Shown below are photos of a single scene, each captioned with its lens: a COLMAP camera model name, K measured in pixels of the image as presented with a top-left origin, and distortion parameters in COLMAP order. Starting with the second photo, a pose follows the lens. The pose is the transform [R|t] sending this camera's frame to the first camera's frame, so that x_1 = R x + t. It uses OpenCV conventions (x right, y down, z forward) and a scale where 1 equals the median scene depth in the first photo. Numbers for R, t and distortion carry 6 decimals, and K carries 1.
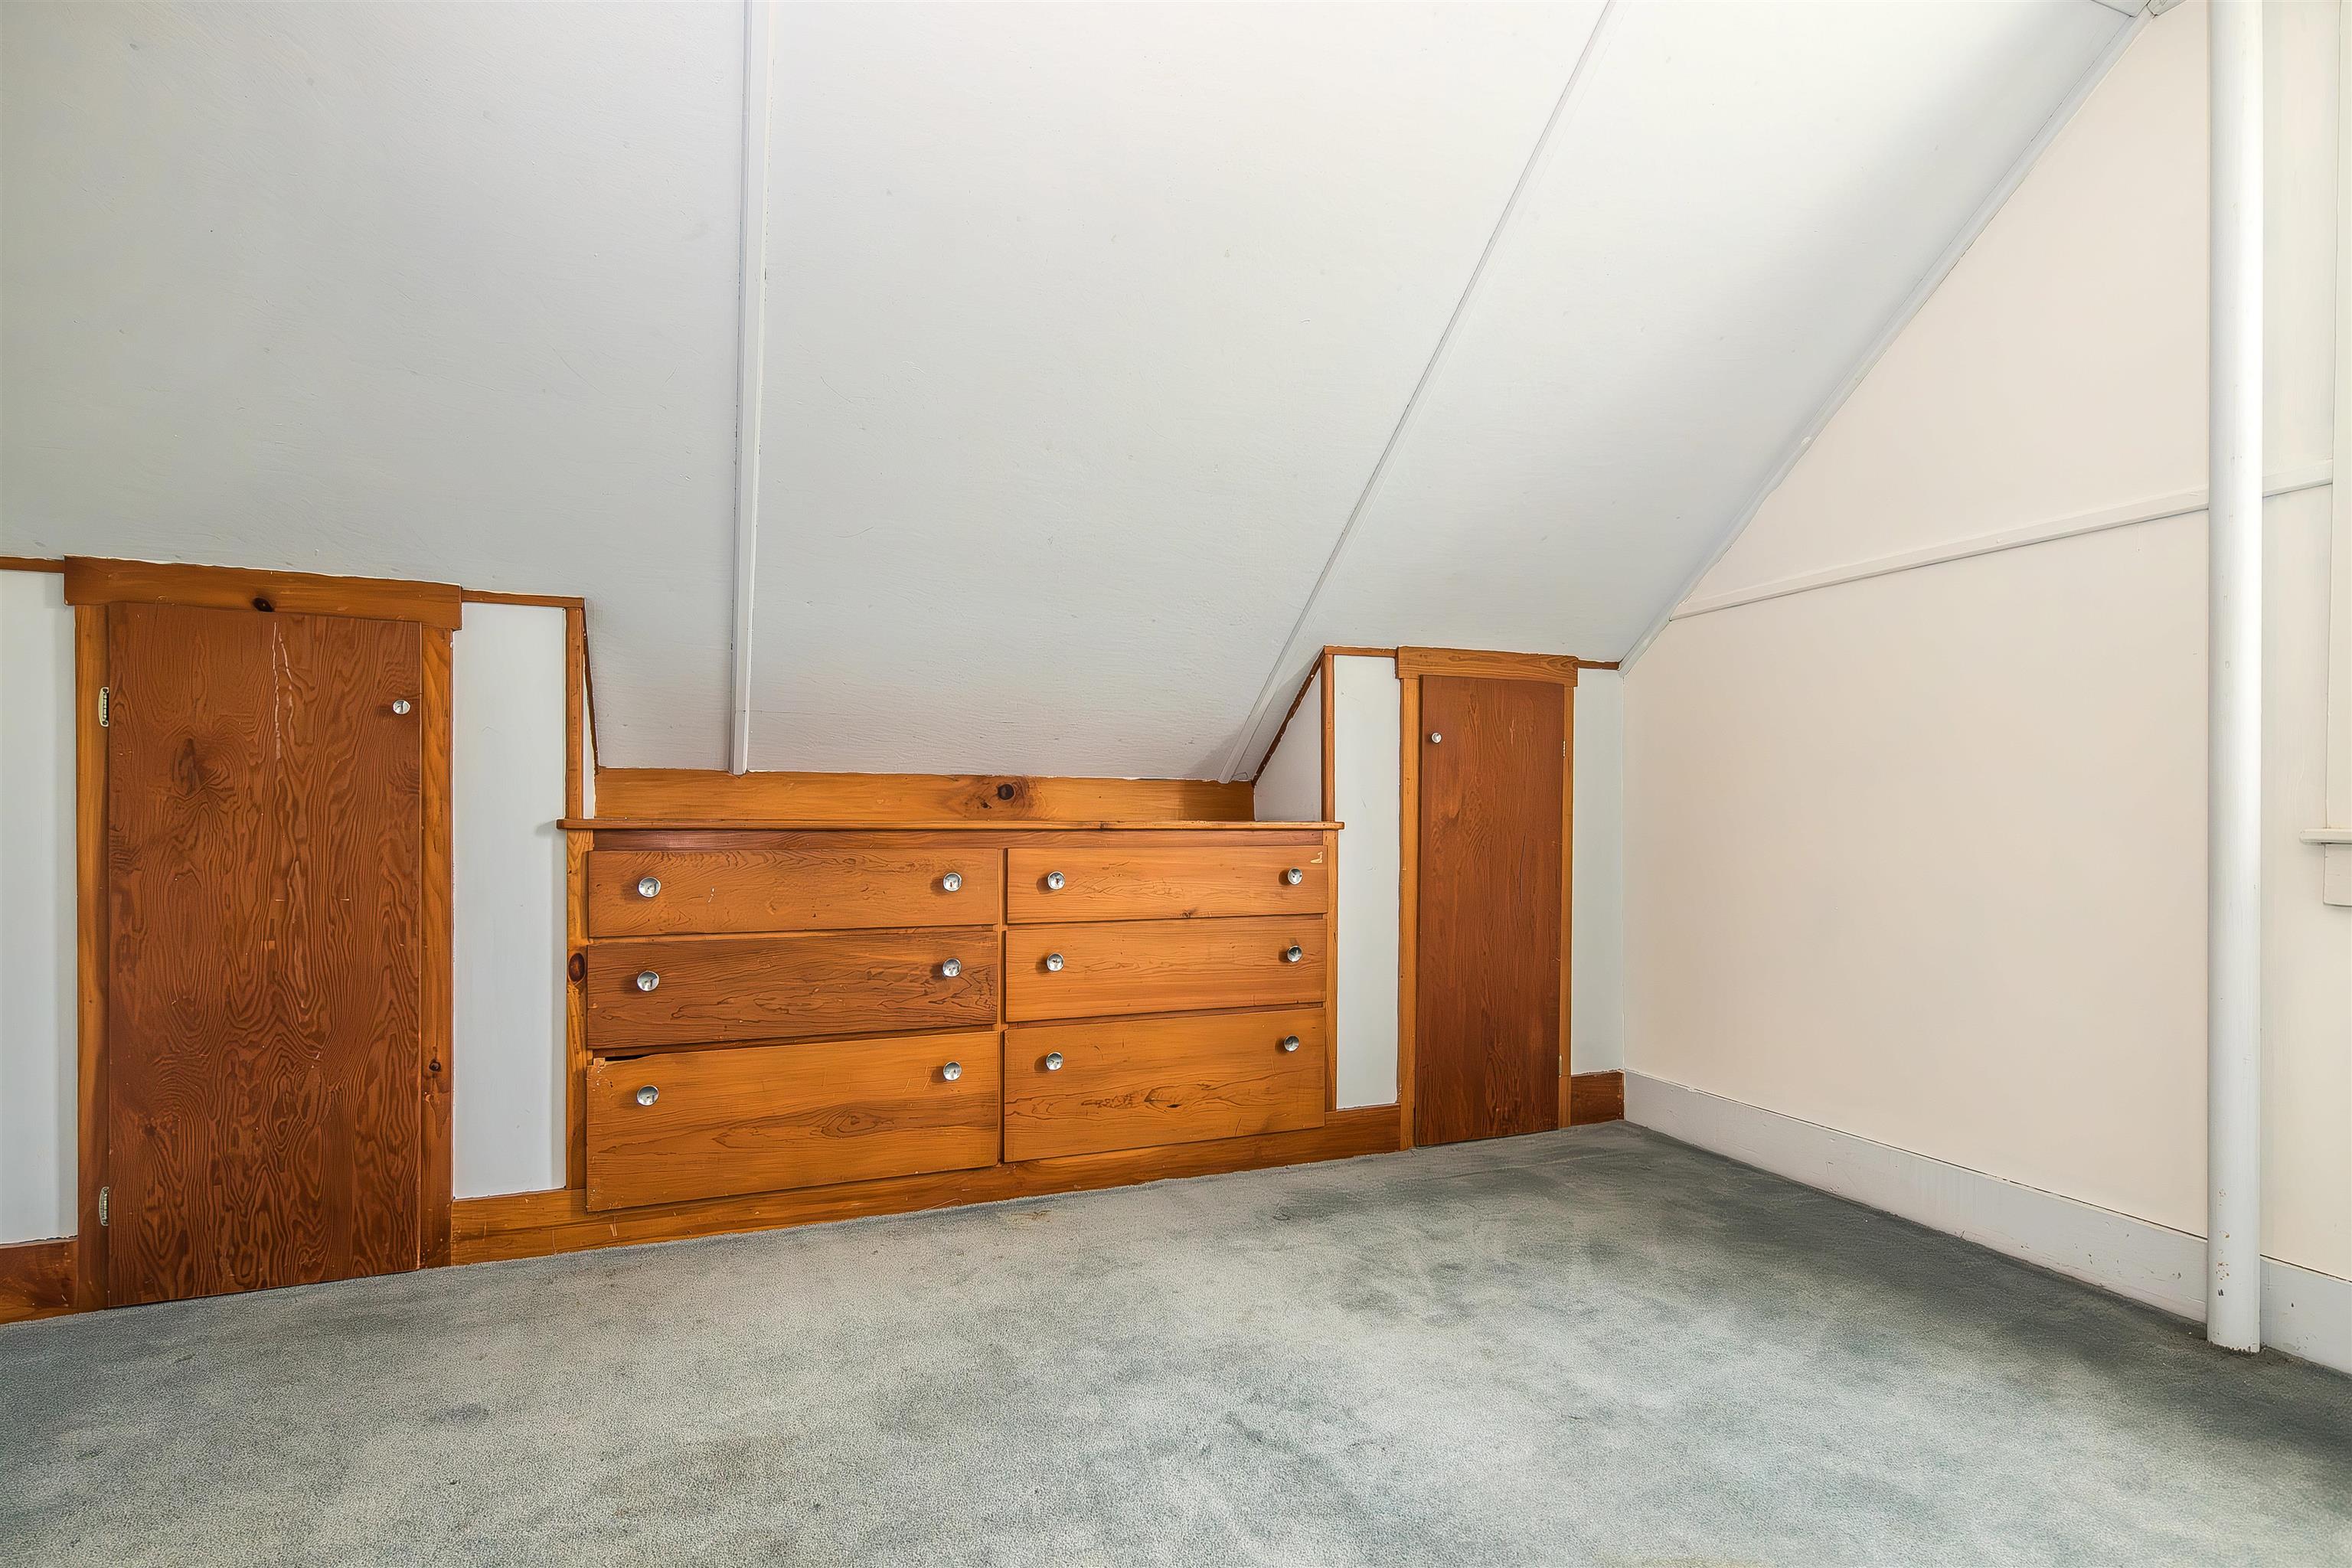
lens RADIAL K [[1137.6, 0, 1180.1], [0, 1137.6, 801.7], [0, 0, 1]] dist [0.007734, -0.001390]
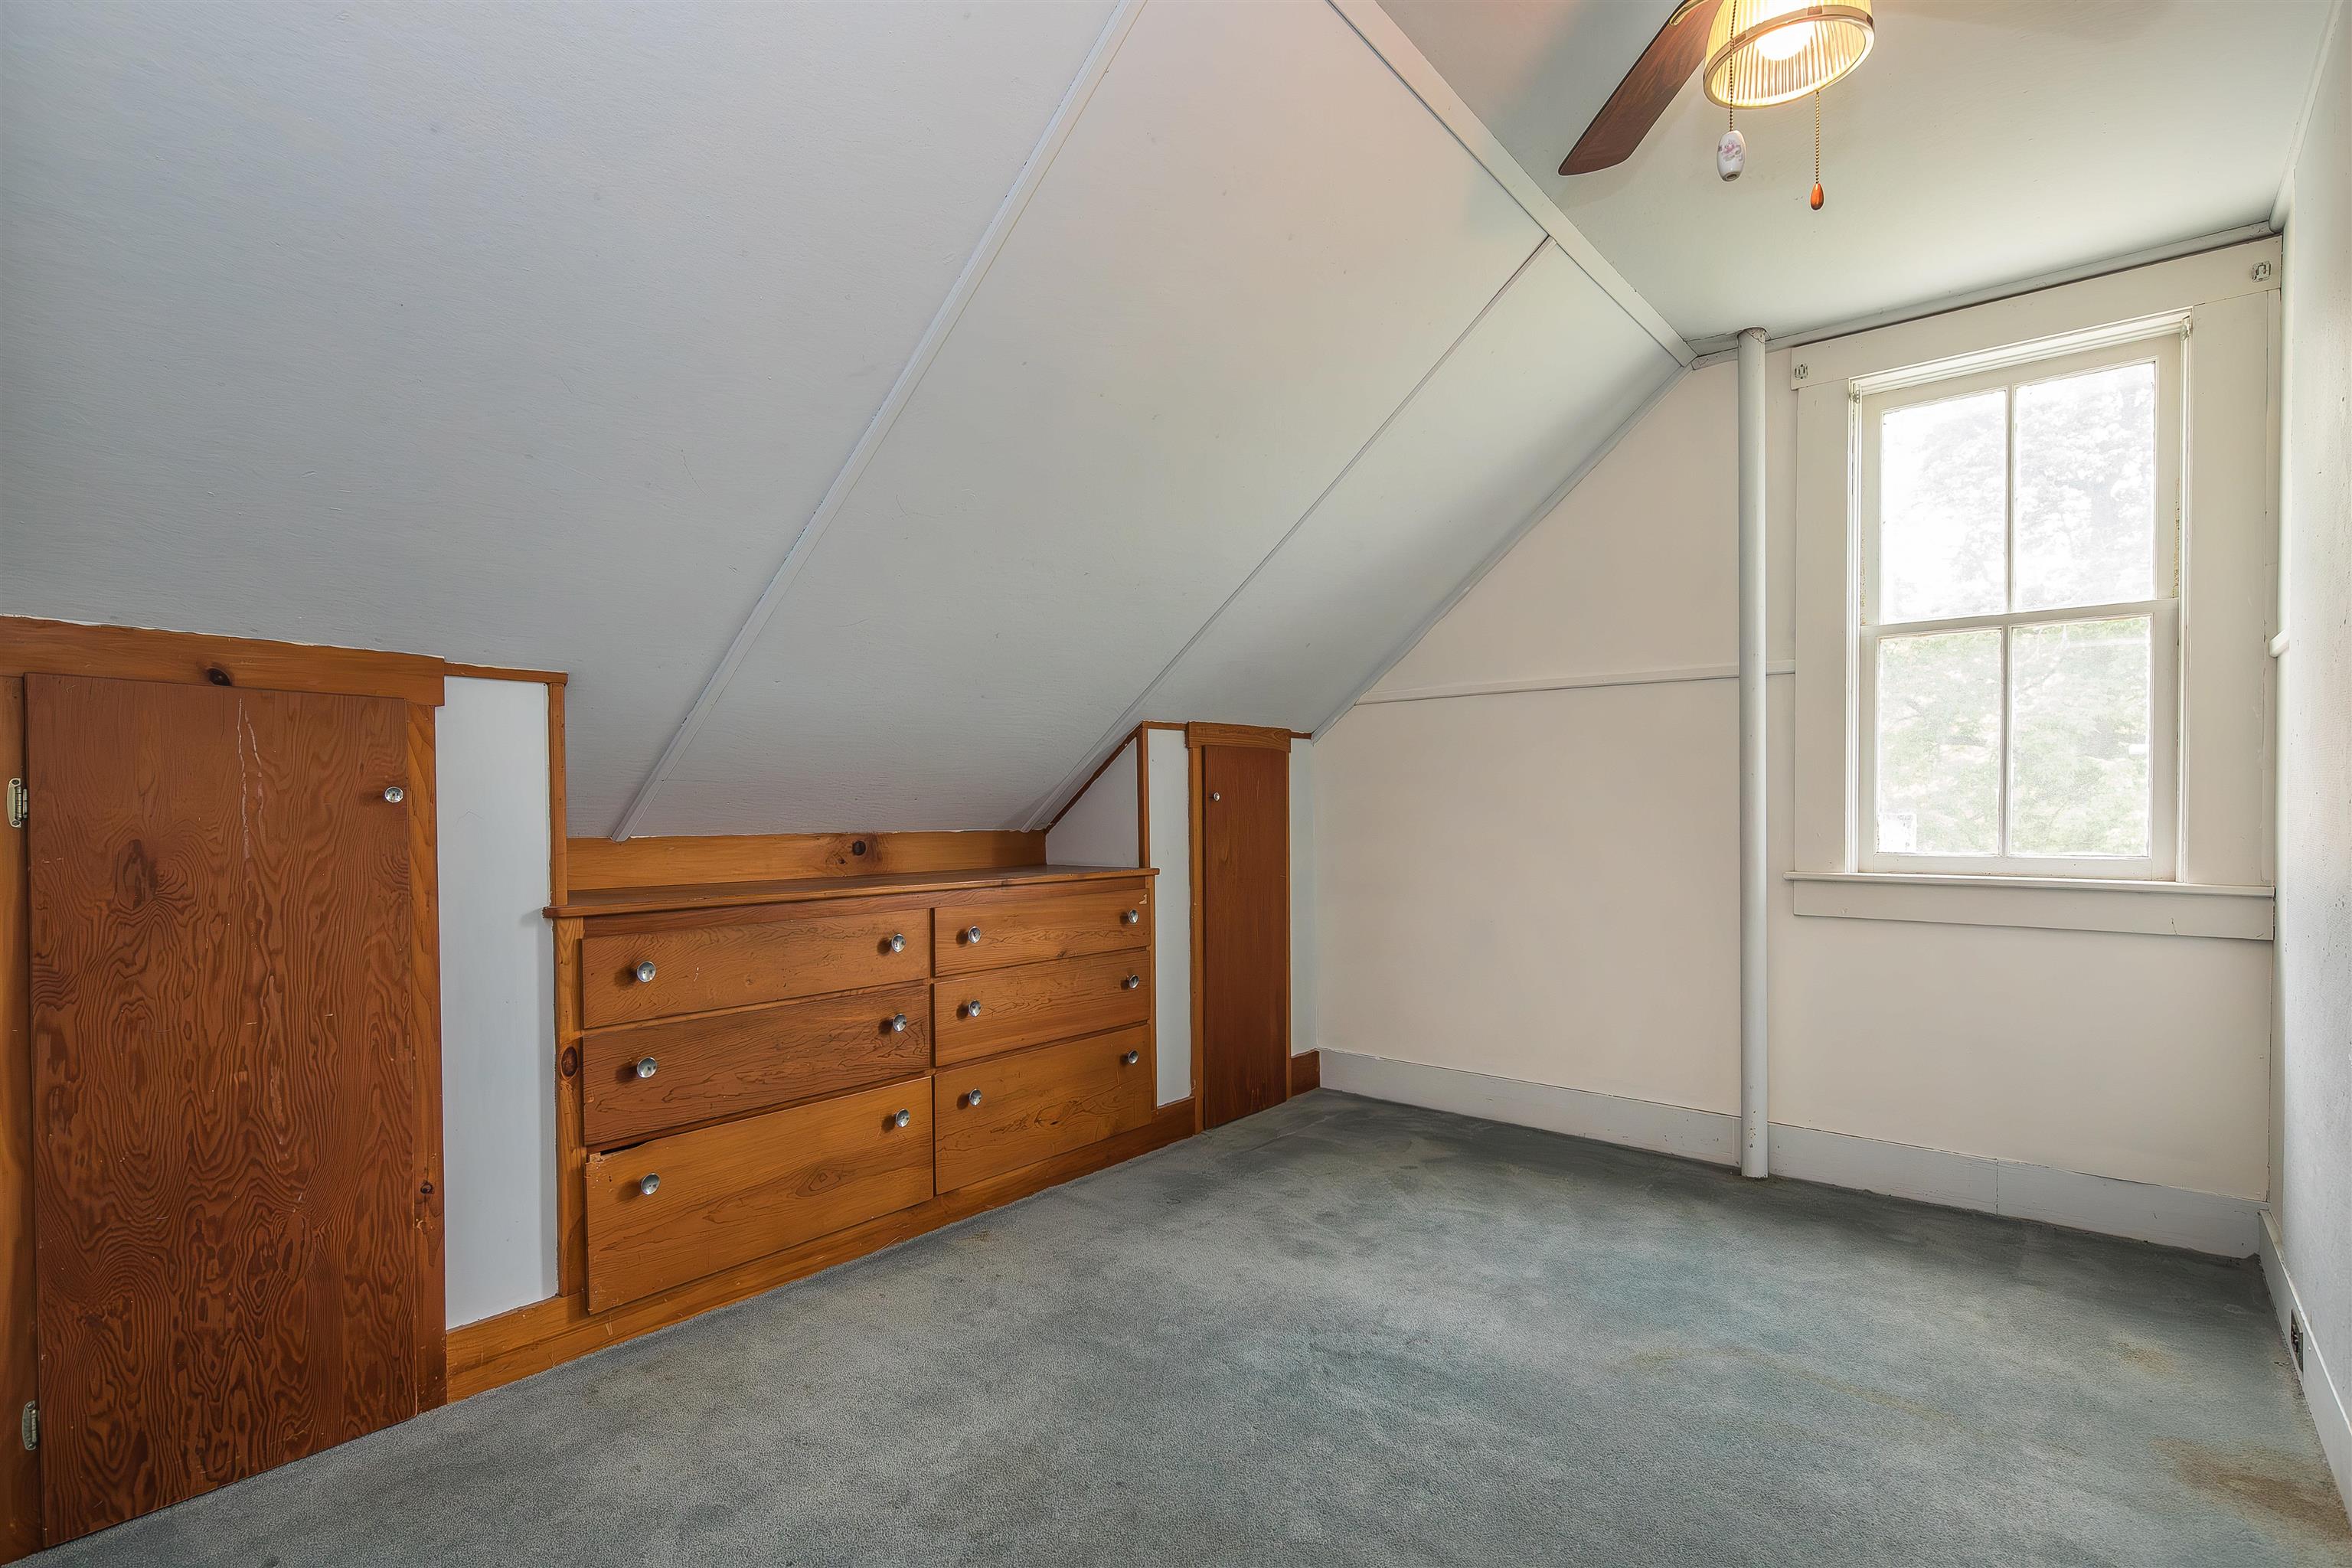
lens RADIAL K [[1137.6, 0, 1084.9], [0, 1137.6, 796.1], [0, 0, 1]] dist [0.007734, -0.001390]
pose [[0.892410, -0.007603, 0.451160, -0.584360], [0.006063, 0.999970, 0.004858, -0.080539], [-0.451184, -0.001600, 0.892430, -0.045136]]
